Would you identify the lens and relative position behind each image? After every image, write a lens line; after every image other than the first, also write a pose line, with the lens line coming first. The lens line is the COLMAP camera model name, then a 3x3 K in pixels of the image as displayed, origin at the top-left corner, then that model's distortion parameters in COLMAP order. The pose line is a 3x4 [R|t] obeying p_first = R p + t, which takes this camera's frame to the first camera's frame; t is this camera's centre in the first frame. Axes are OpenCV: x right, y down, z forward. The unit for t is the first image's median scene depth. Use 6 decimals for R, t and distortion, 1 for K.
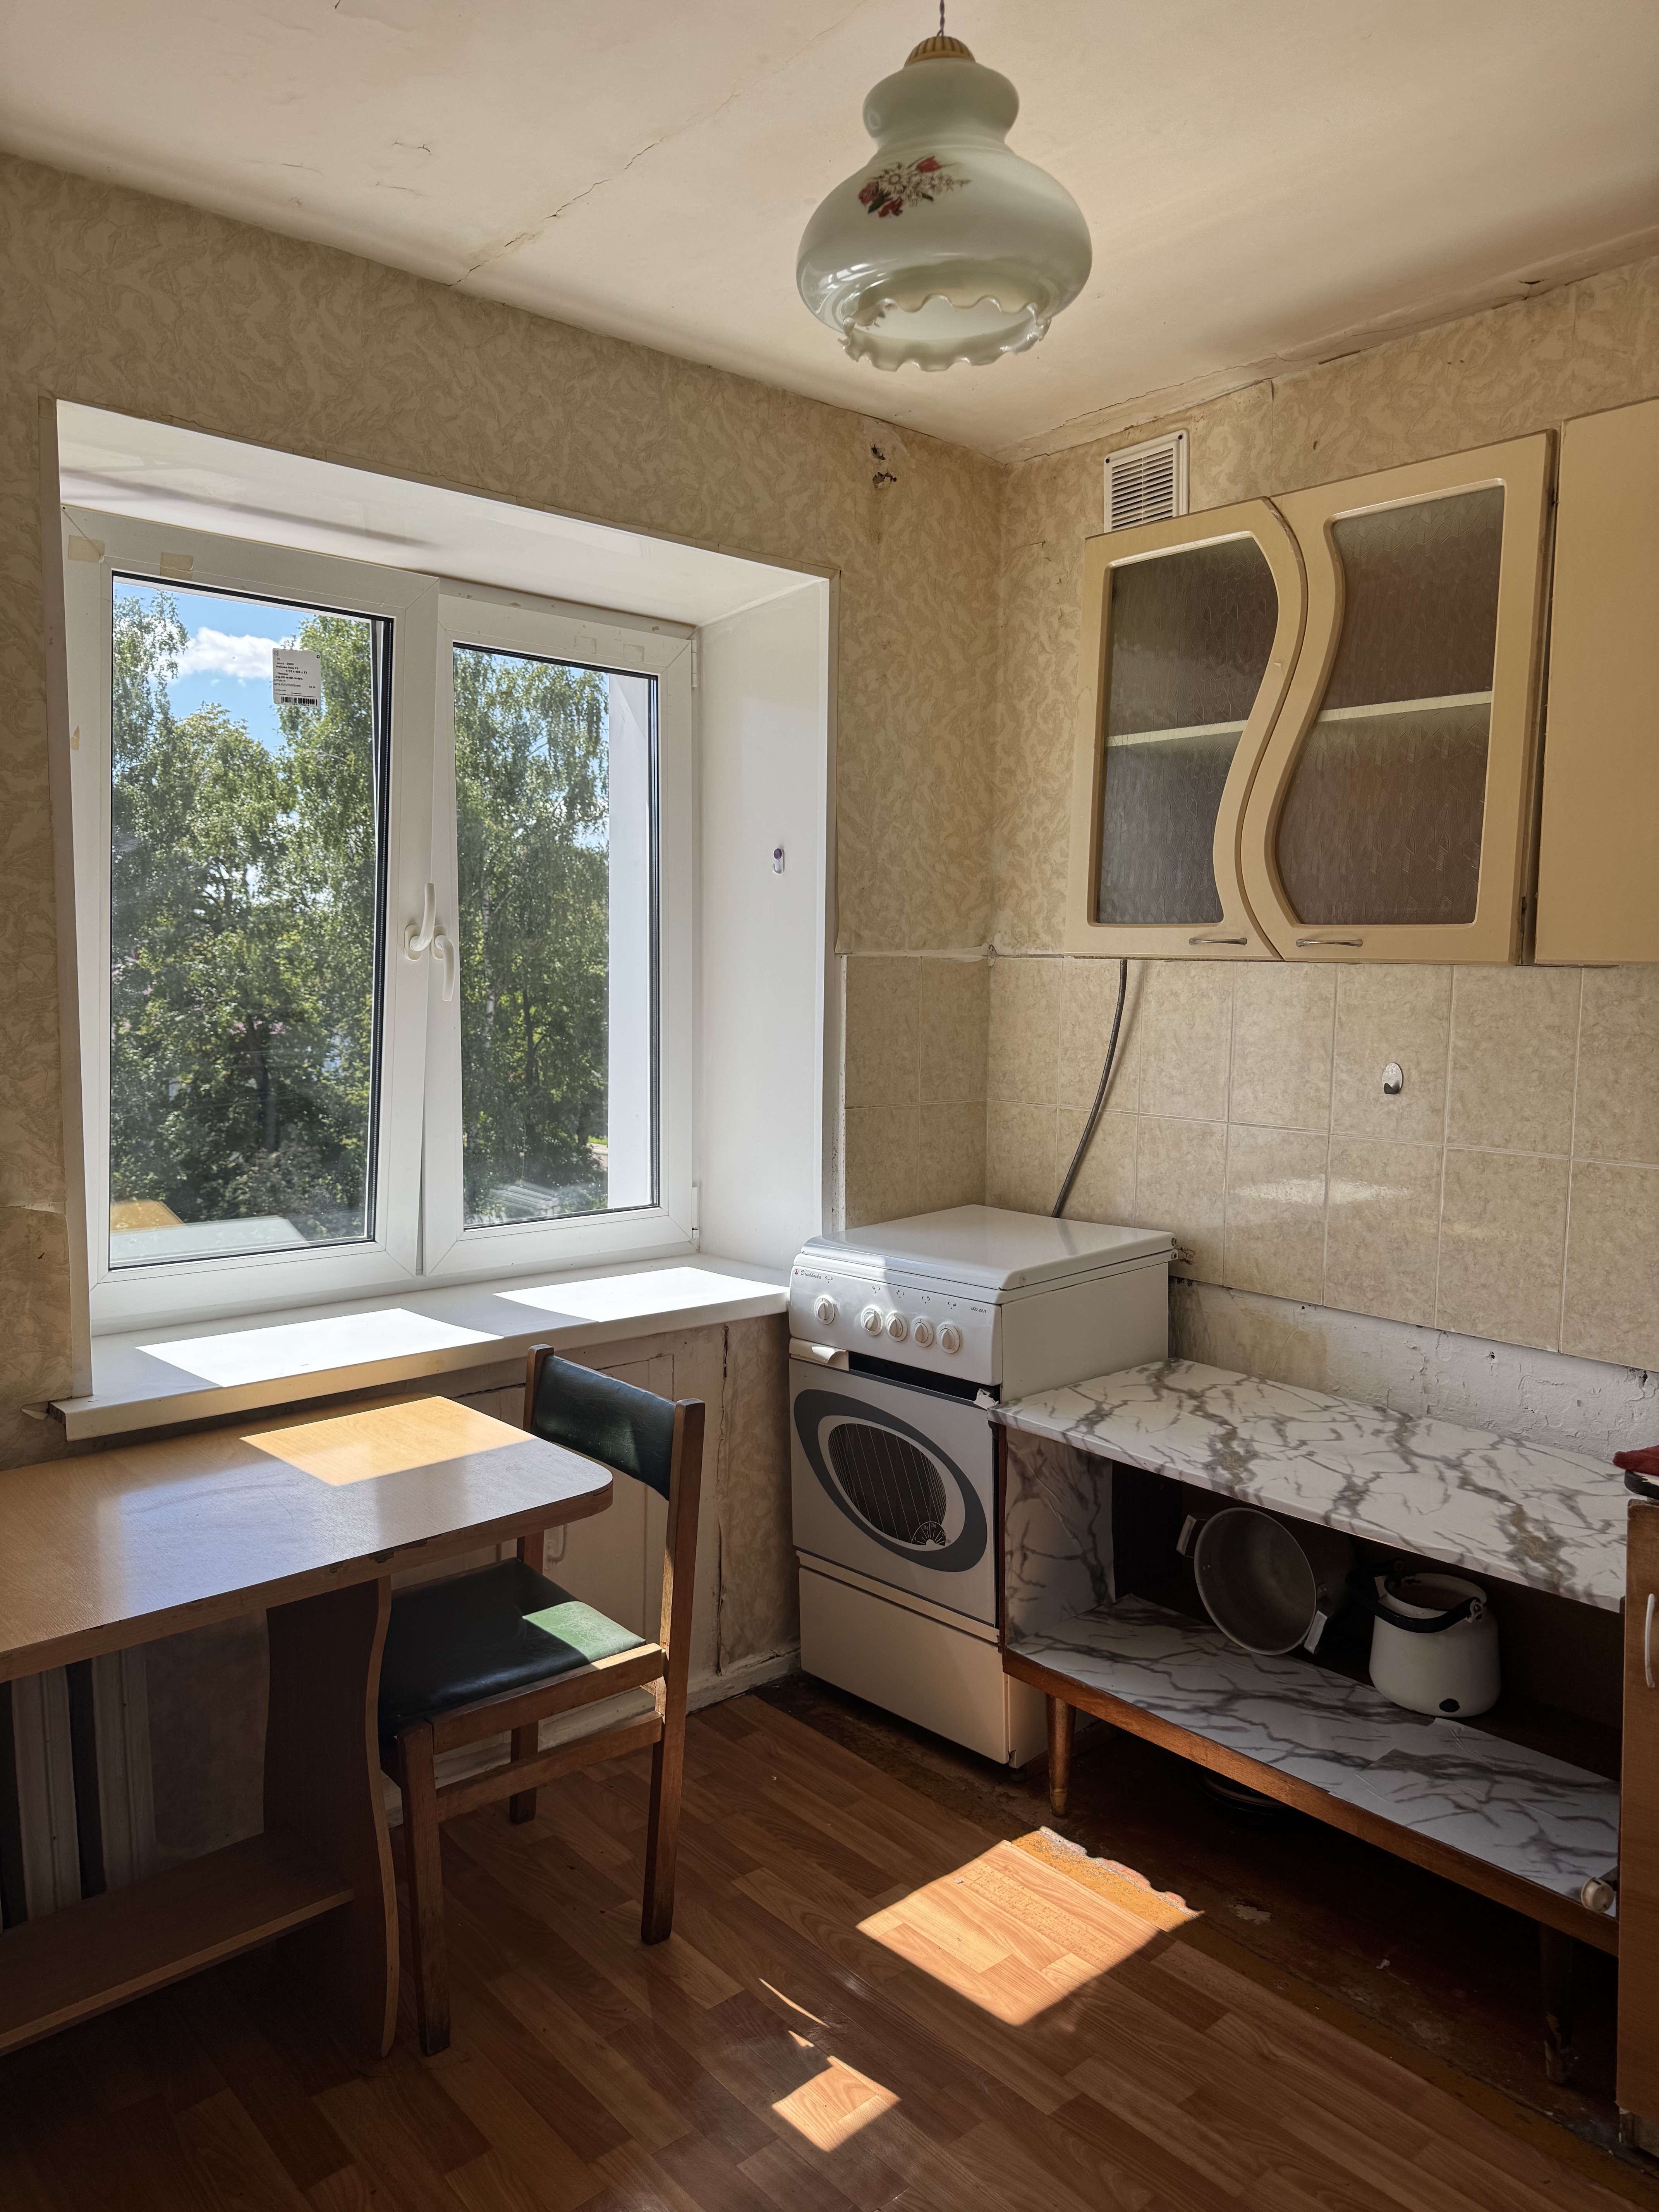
lens RADIAL K [[1554.7, 0, 812.0], [0, 1554.7, 1113.5], [0, 0, 1]] dist [0.104393, -0.159190]
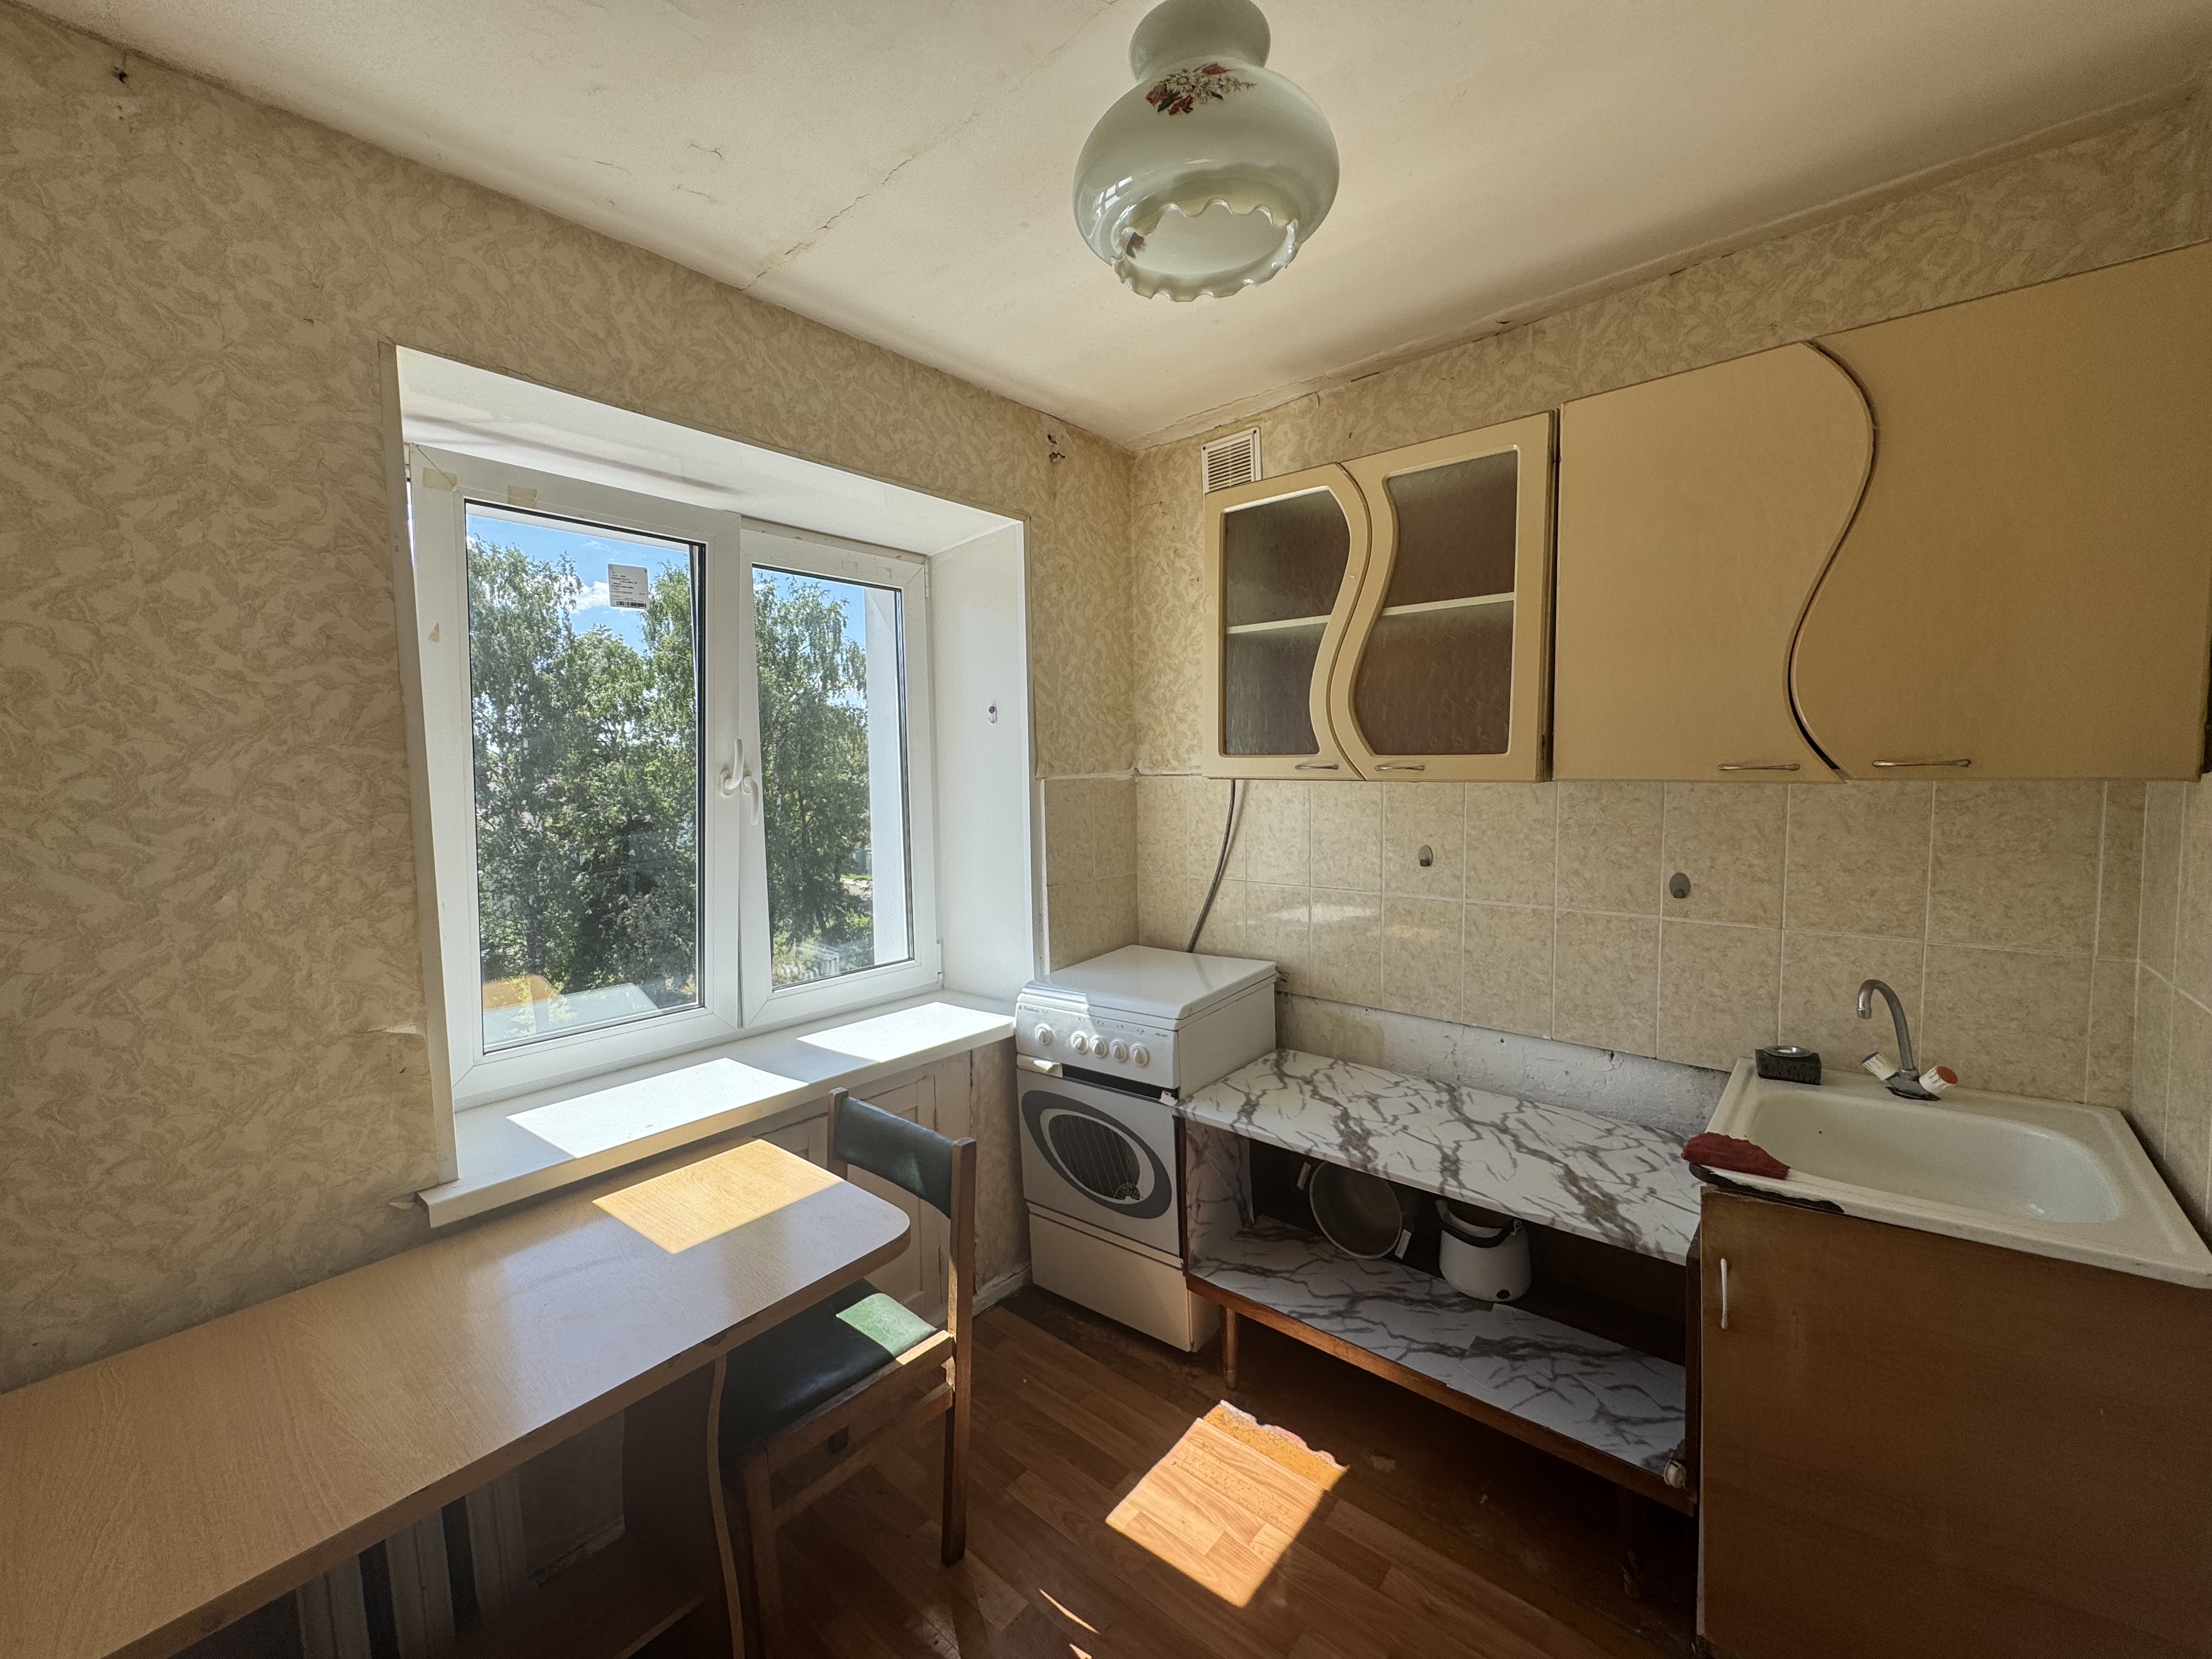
lens RADIAL K [[880.2, 0, 1104.1], [0, 880.2, 827.8], [0, 0, 1]] dist [-0.002929, 0.000512]
pose [[0.988067, -0.038967, 0.149015, -0.053791], [0.042903, 0.998808, -0.023289, -0.042999], [-0.147930, 0.029404, 0.988561, 0.227782]]
